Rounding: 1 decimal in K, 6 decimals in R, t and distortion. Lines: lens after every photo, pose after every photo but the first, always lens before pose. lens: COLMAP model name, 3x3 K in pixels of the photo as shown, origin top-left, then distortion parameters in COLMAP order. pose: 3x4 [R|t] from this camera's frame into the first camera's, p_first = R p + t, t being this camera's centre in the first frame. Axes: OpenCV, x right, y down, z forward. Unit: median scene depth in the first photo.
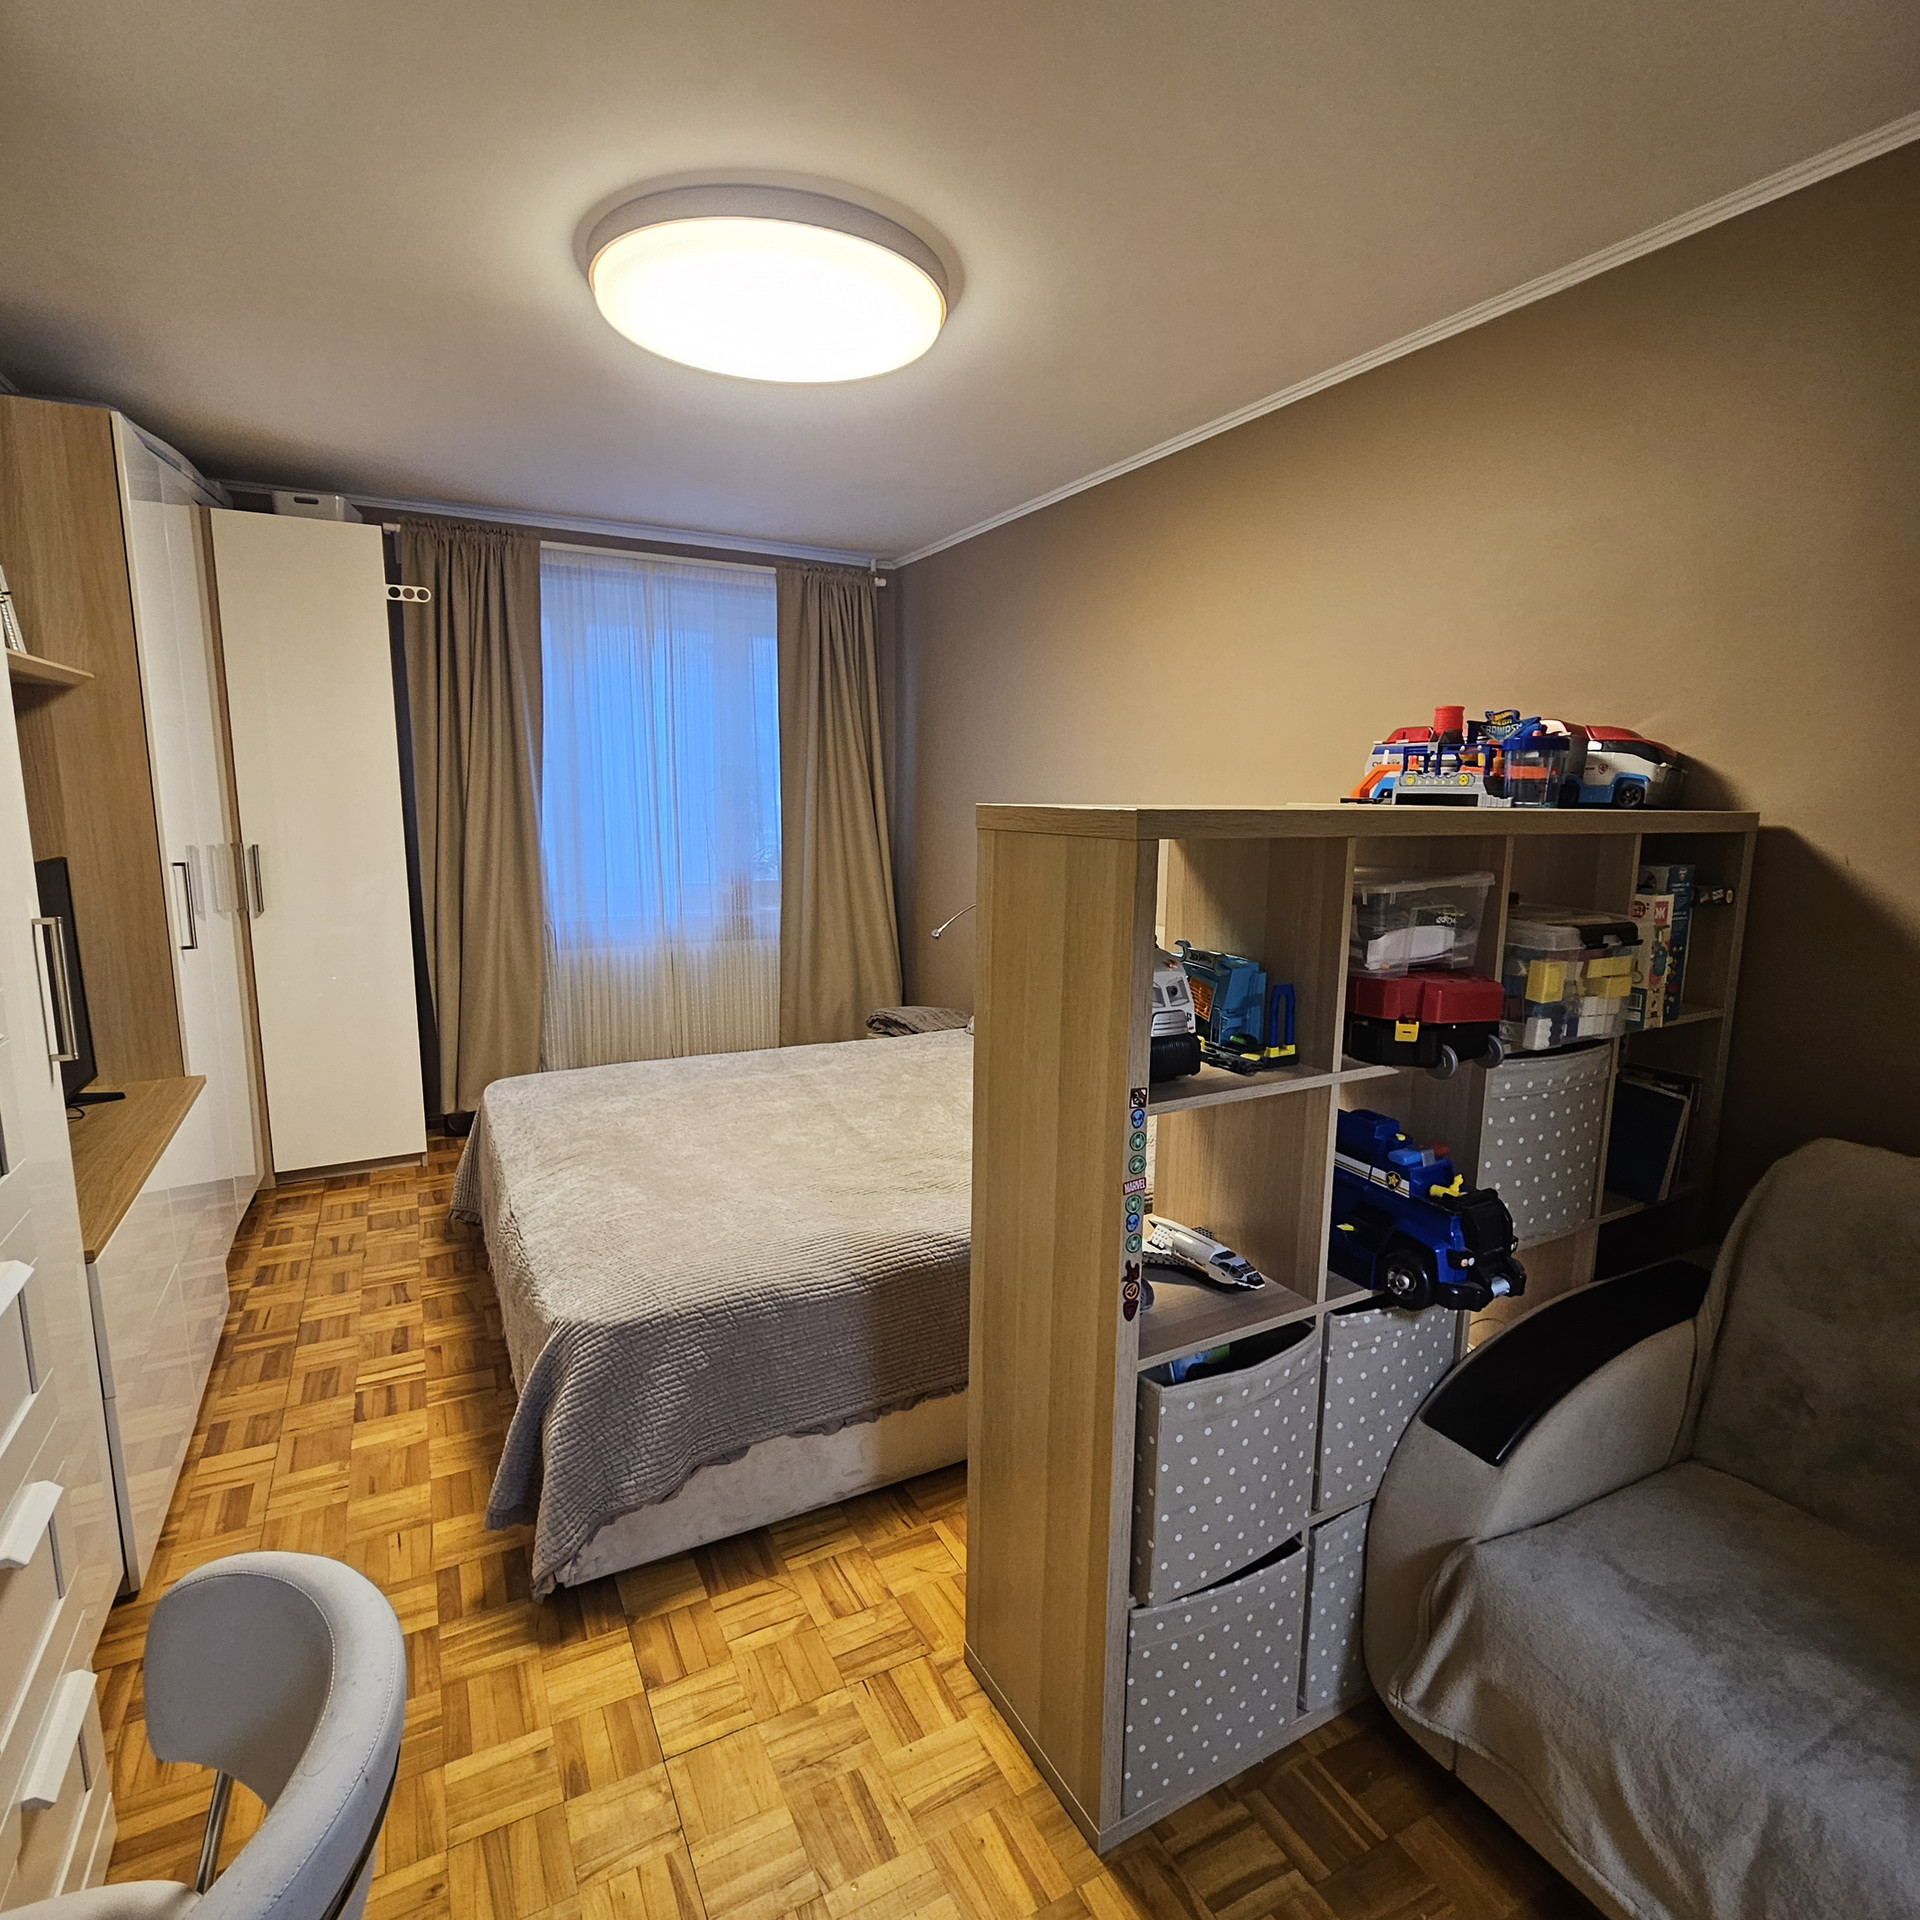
lens RADIAL K [[1057.0, 0, 960.1], [0, 1057.0, 958.7], [0, 0, 1]] dist [-0.000294, -0.000974]
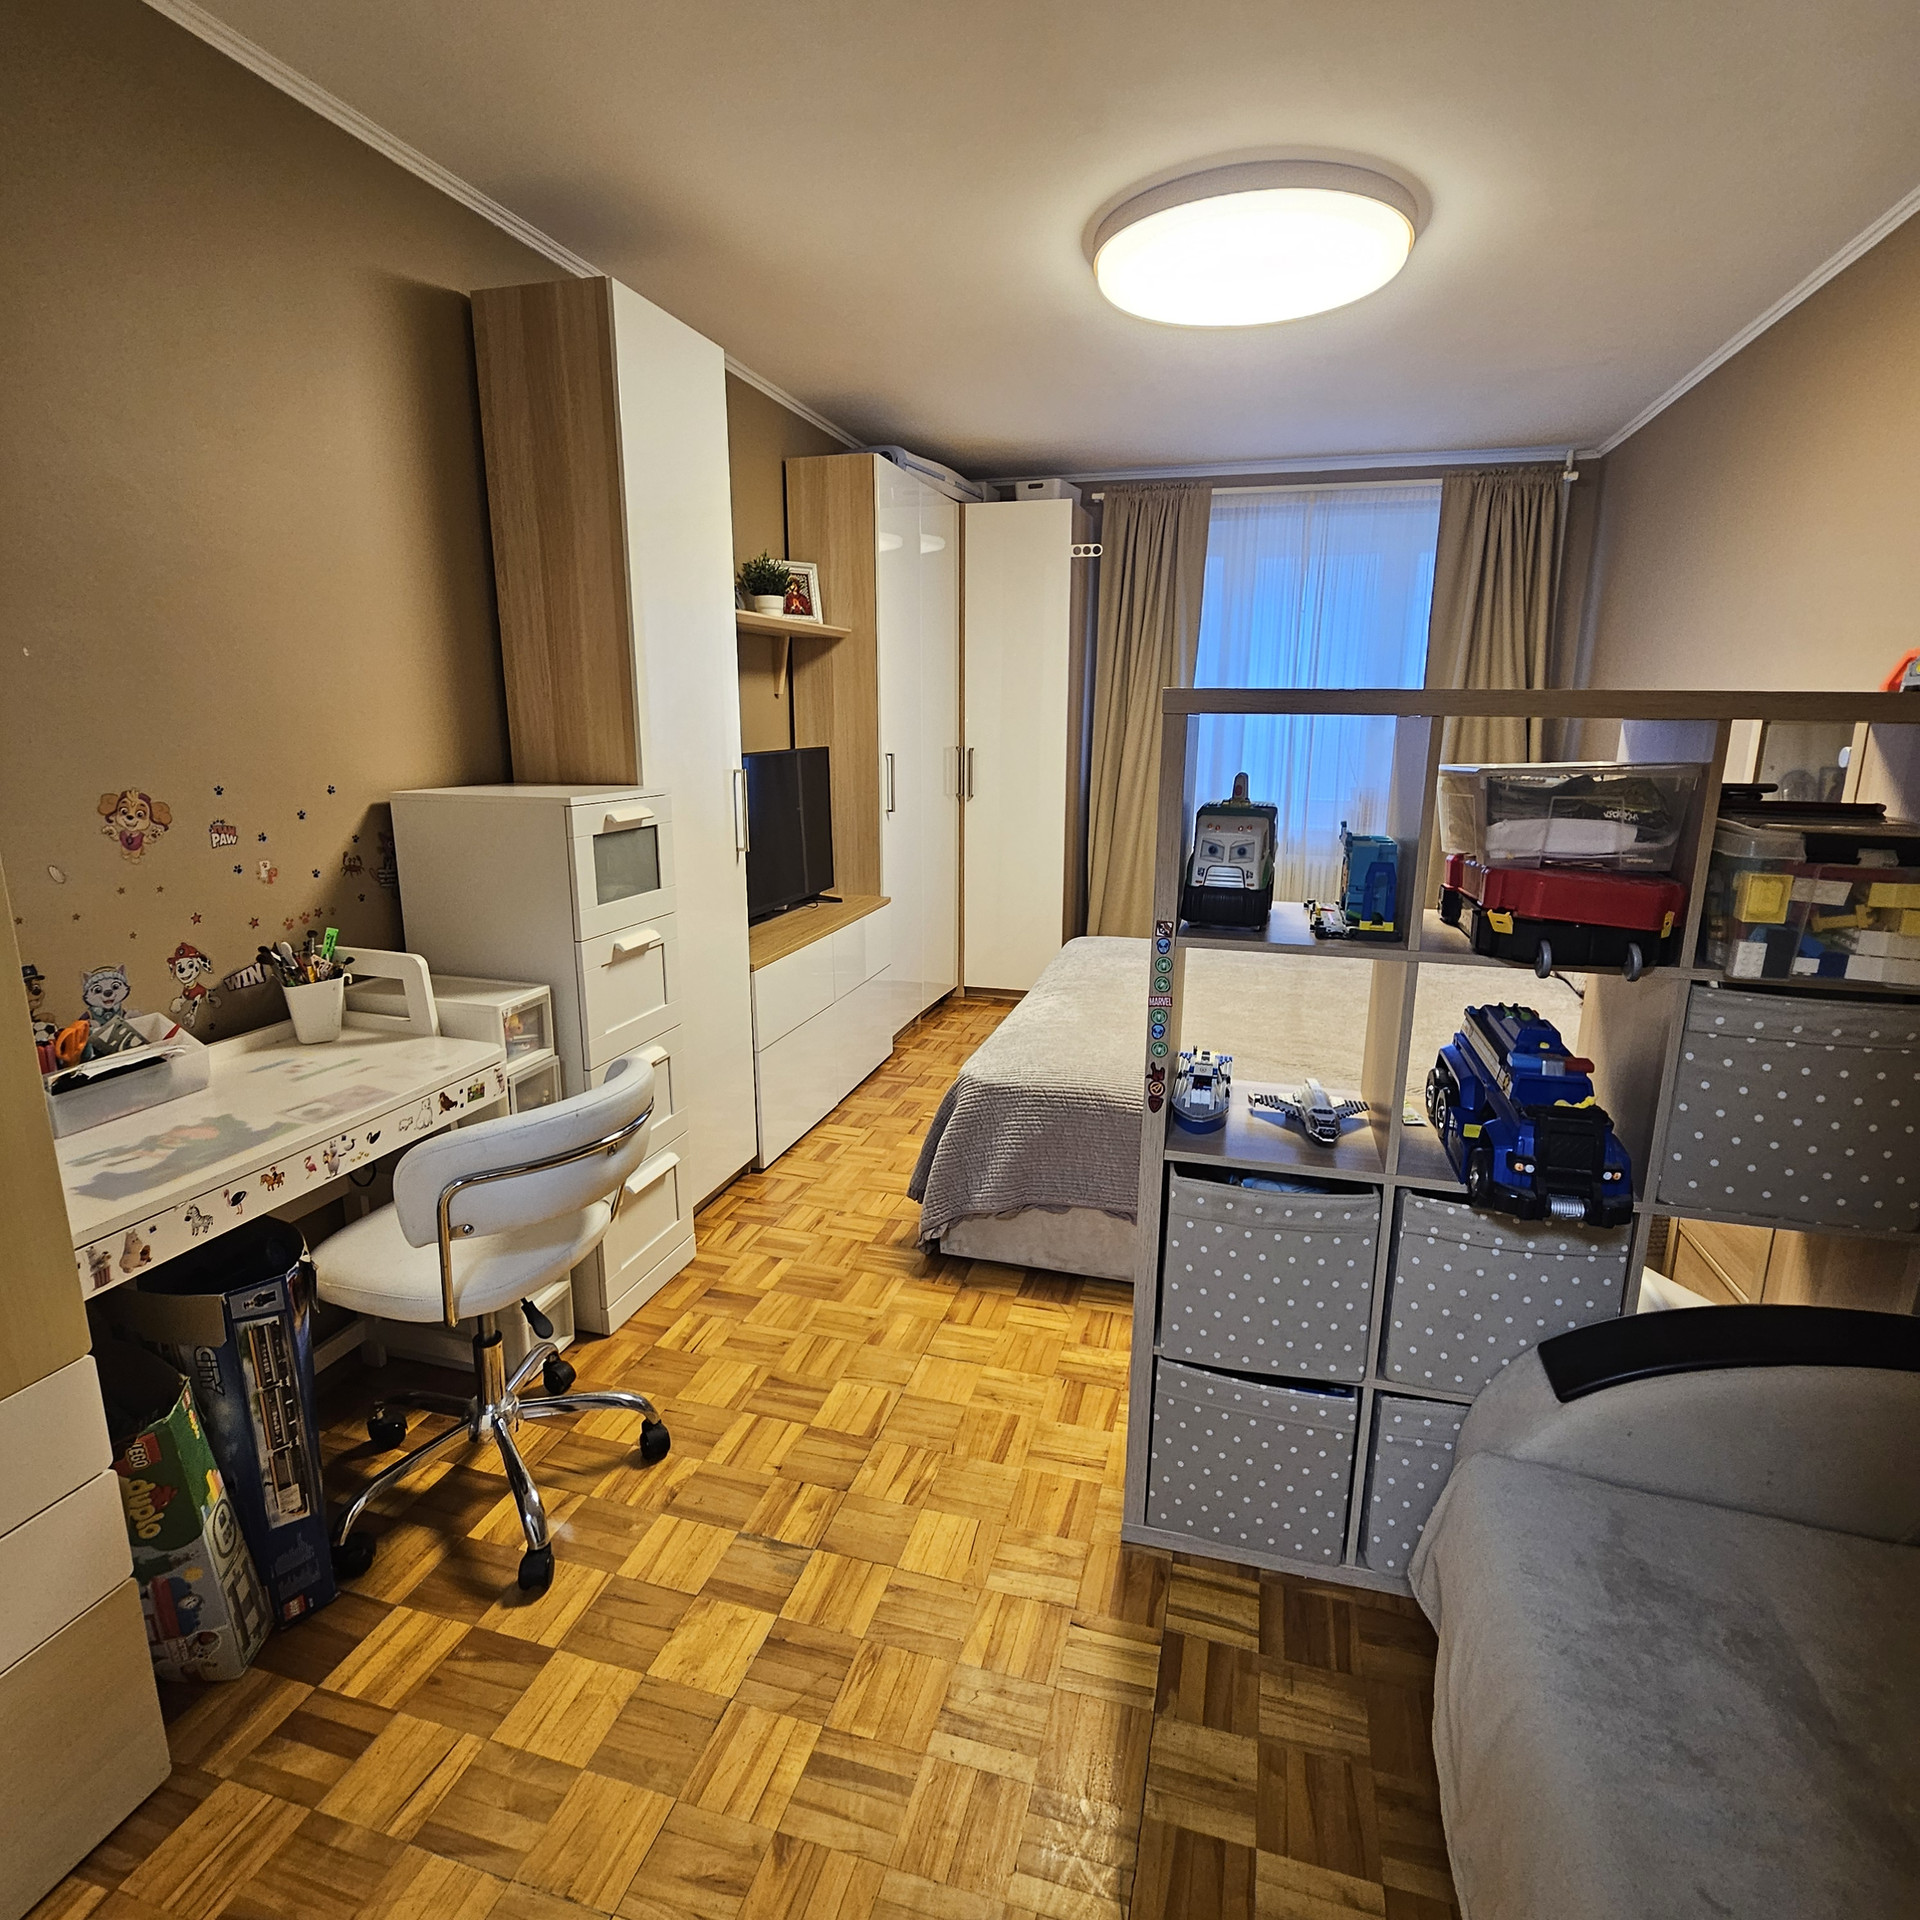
lens RADIAL K [[1057.0, 0, 967.8], [0, 1057.0, 955.2], [0, 0, 1]] dist [-0.000294, -0.000974]
pose [[0.722075, 0.148450, -0.675700, 0.546069], [-0.110832, 0.988914, 0.098824, 0.043153], [0.682879, 0.003531, 0.730523, -0.032155]]
